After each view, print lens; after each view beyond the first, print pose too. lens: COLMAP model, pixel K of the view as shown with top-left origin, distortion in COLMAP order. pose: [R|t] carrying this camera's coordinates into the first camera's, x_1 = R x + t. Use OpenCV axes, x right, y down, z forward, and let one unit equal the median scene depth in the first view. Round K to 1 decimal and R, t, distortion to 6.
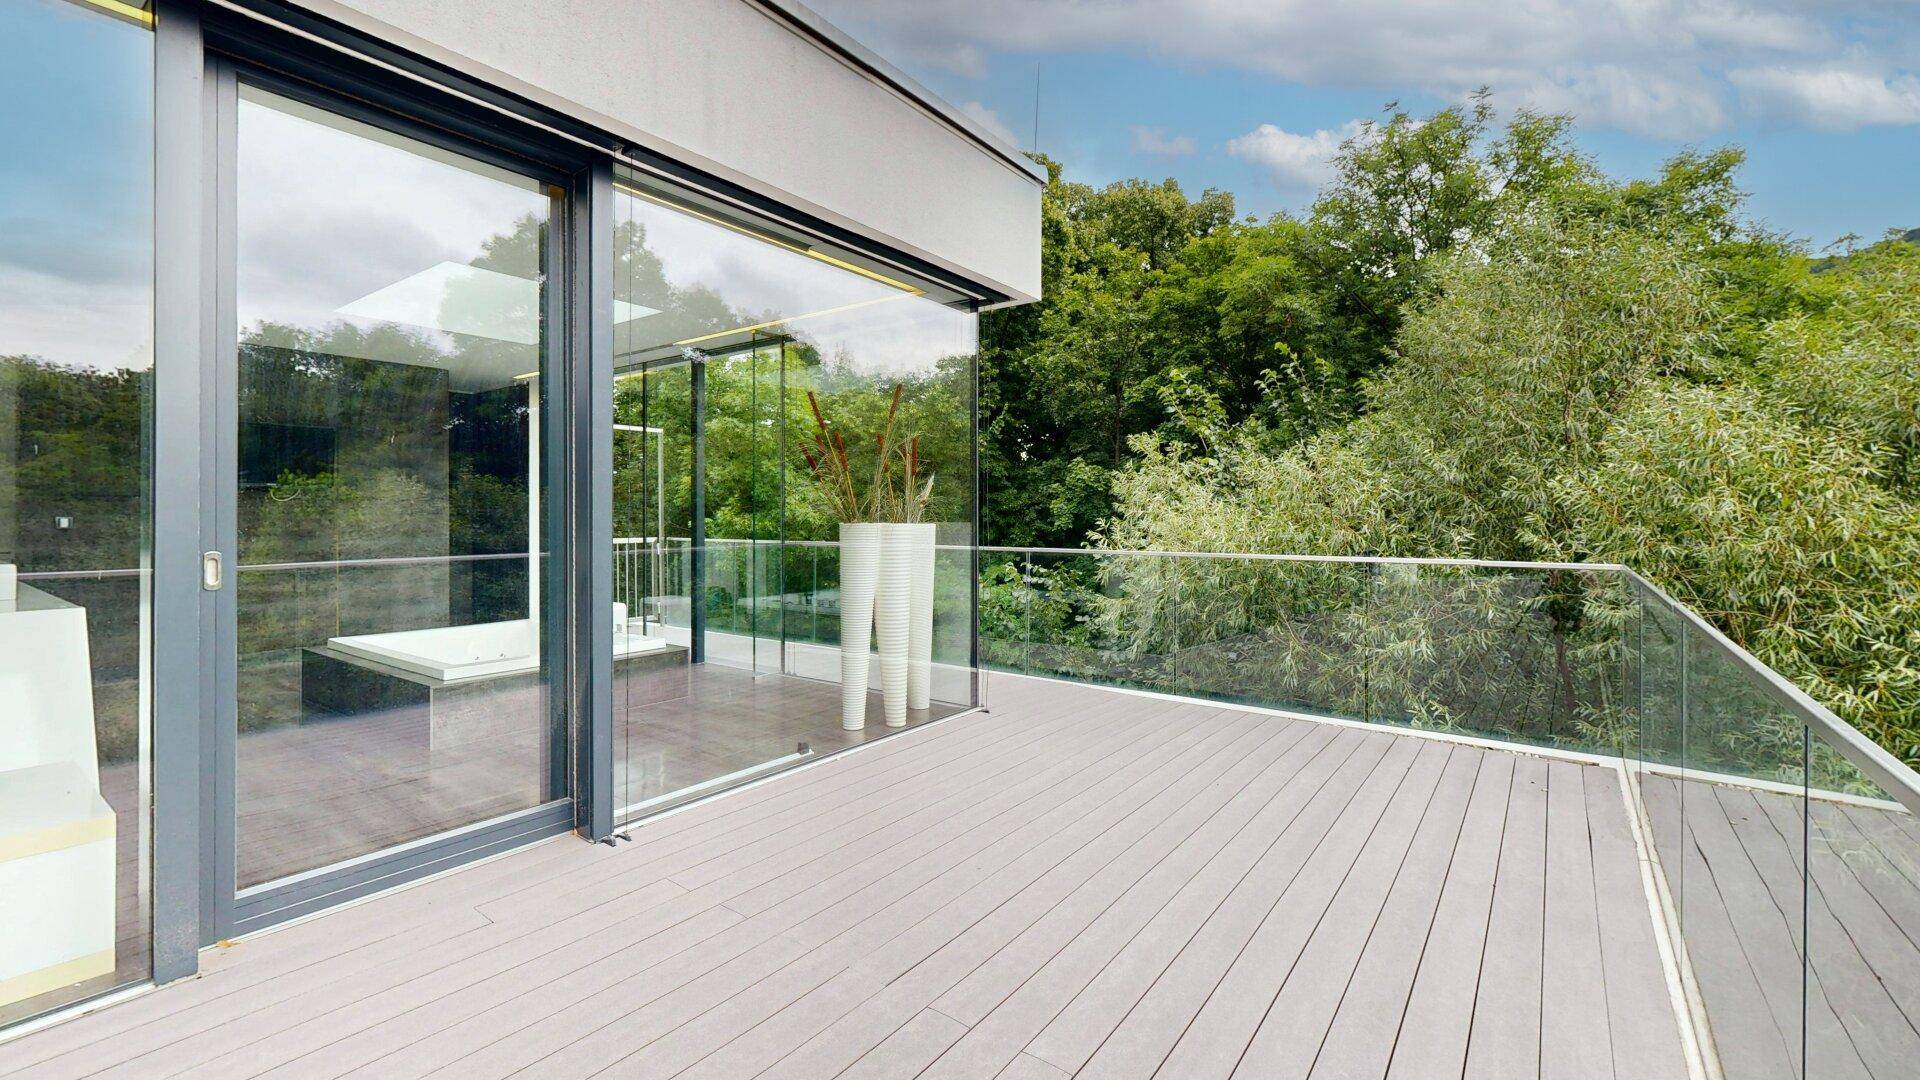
lens RADIAL K [[779.4, 0, 931.0], [0, 779.4, 521.5], [0, 0, 1]] dist [0.000418, -0.000114]
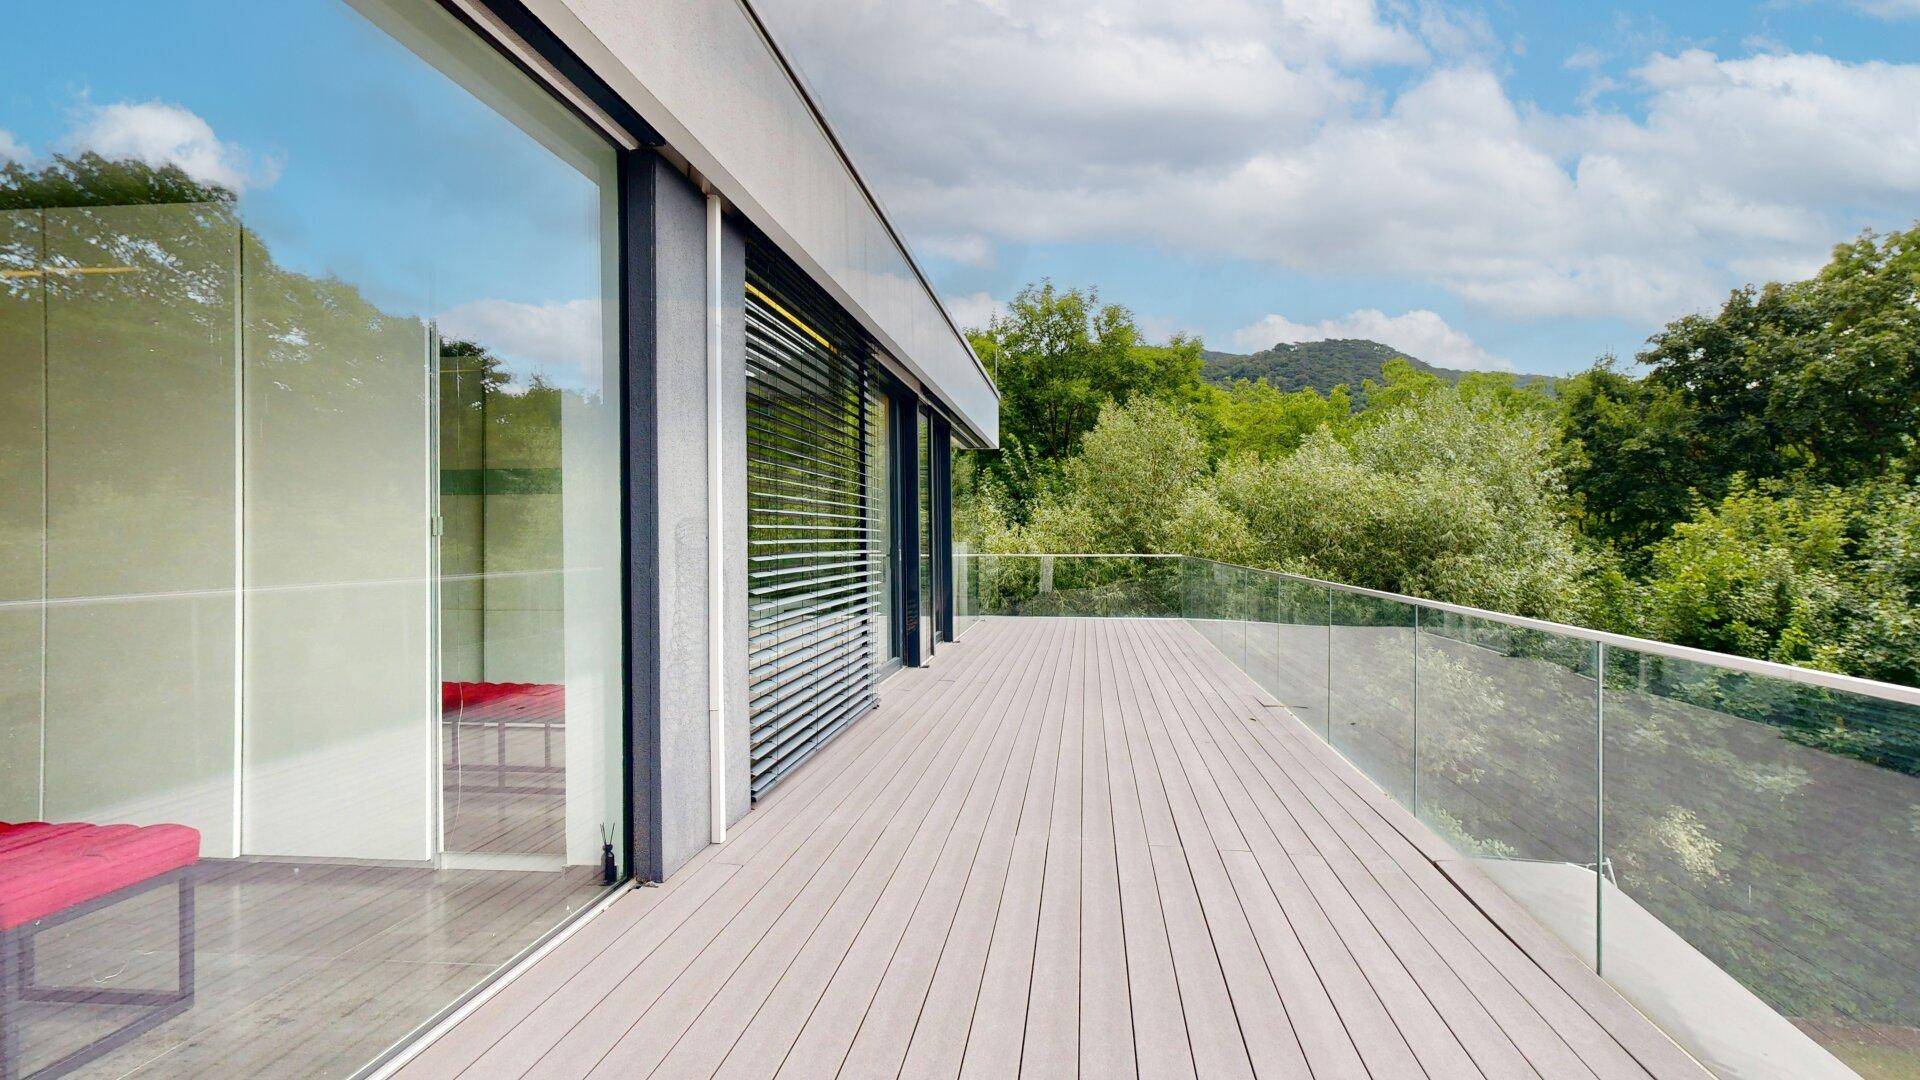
lens RADIAL K [[786.1, 0, 957.0], [0, 786.1, 551.7], [0, 0, 1]] dist [0.000415, 0.000009]
pose [[0.872869, -0.009418, 0.487863, -0.754028], [0.005489, 0.999940, 0.009483, 0.006166], [-0.487923, -0.005600, 0.872869, -0.676097]]
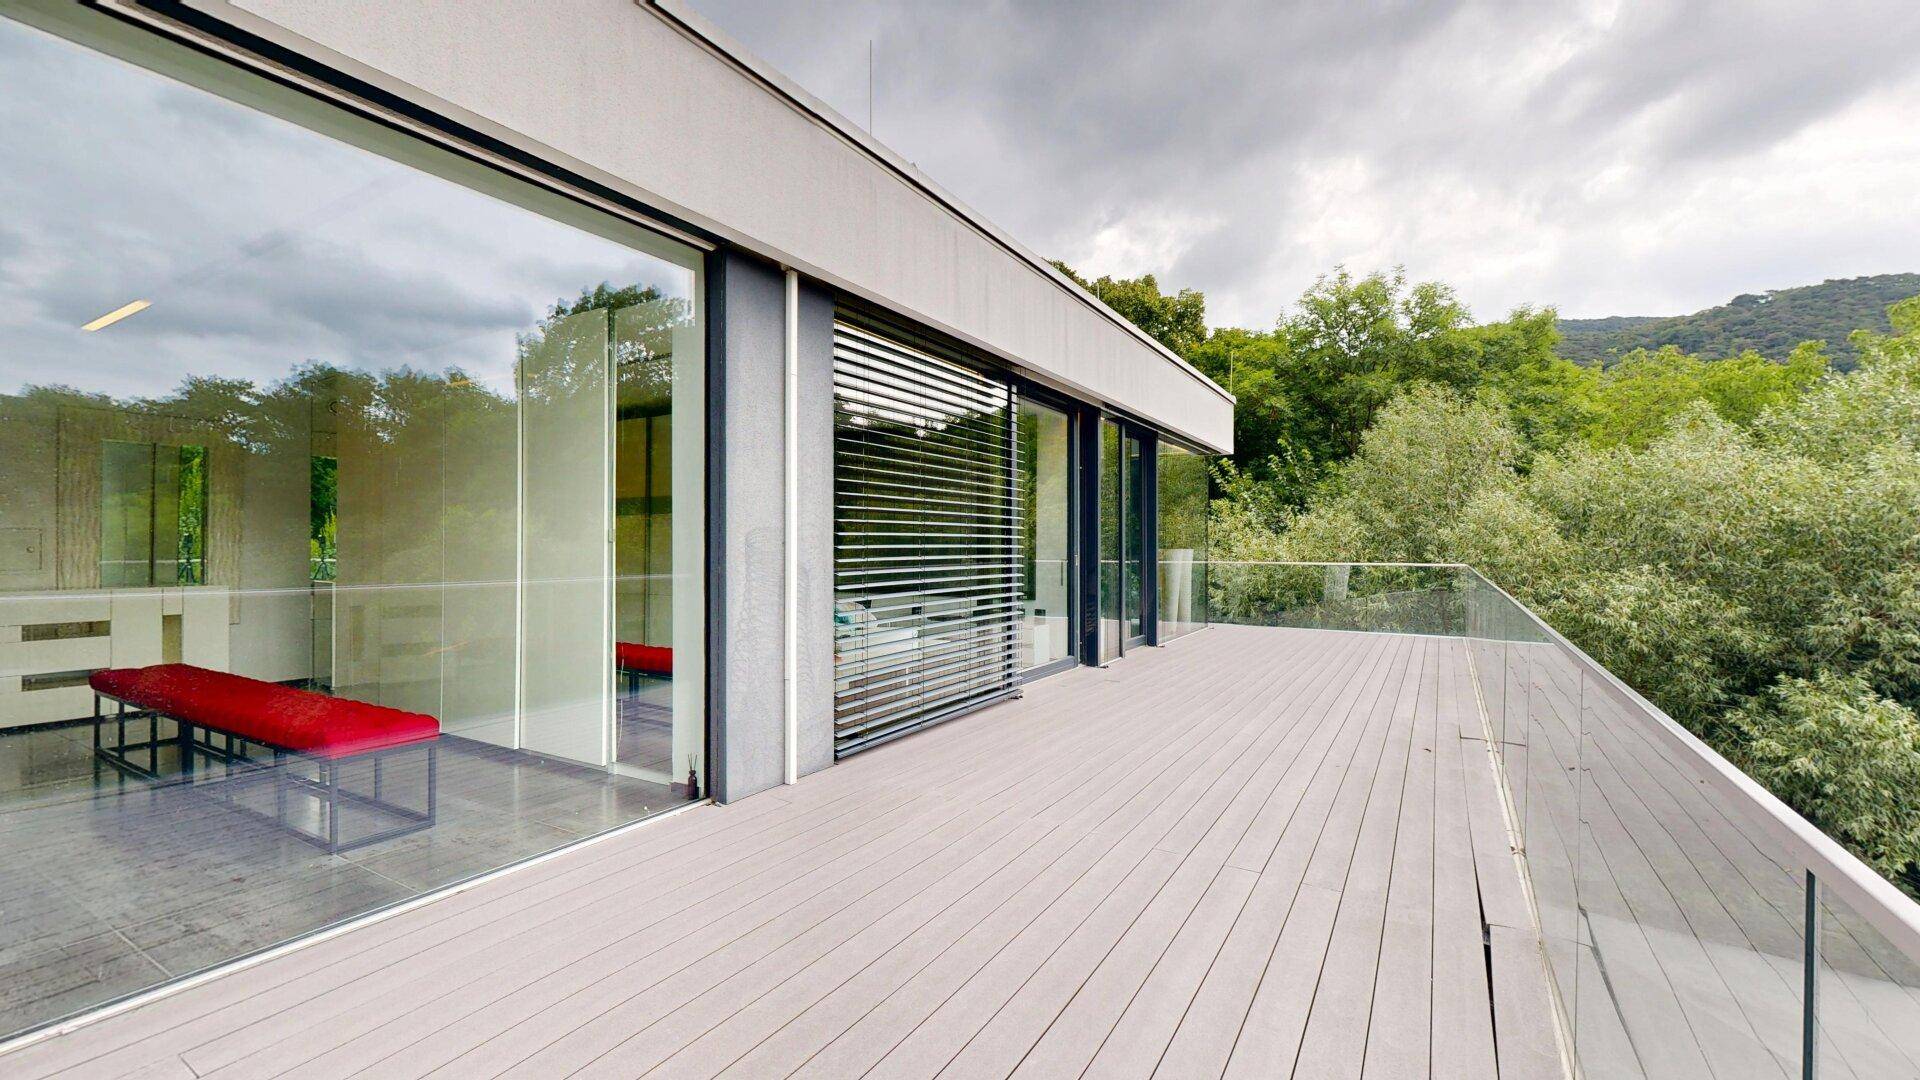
lens RADIAL K [[736.2, 0, 928.4], [0, 736.2, 561.2], [0, 0, 1]] dist [-0.001091, -0.000691]
pose [[0.997926, -0.002582, 0.064324, -0.596704], [0.001894, 0.999940, 0.010755, 0.009004], [-0.064348, -0.010611, 0.997871, -0.749788]]
